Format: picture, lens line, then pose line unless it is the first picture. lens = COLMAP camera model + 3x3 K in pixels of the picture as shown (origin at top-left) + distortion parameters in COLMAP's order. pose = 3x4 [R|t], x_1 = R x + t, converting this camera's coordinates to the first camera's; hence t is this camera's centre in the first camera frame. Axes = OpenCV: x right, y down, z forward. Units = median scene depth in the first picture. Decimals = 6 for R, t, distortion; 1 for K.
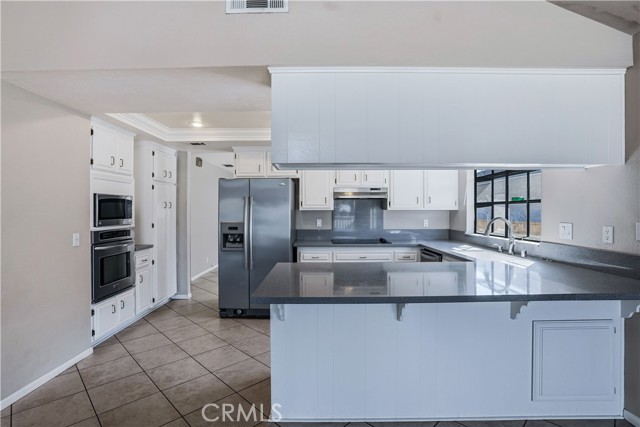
lens RADIAL K [[313.9, 0, 309.5], [0, 313.9, 210.9], [0, 0, 1]] dist [-0.045195, 0.015094]
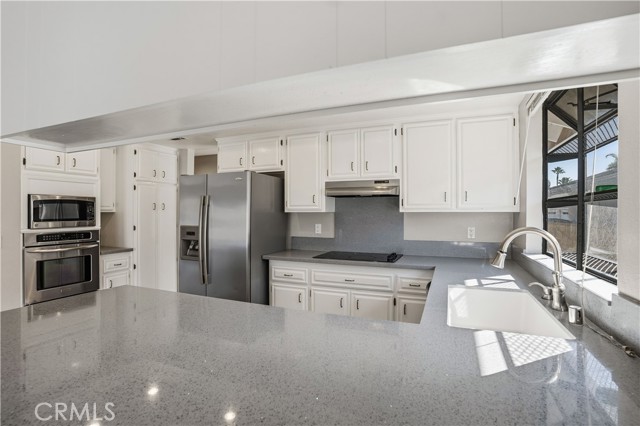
lens RADIAL K [[313.9, 0, 316.1], [0, 313.9, 212.6], [0, 0, 1]] dist [-0.045195, 0.015094]
pose [[0.926192, 0.001416, -0.377049, 0.362496], [-0.002554, 0.999994, -0.002519, 0.000910], [0.377043, 0.003296, 0.926190, 0.329588]]
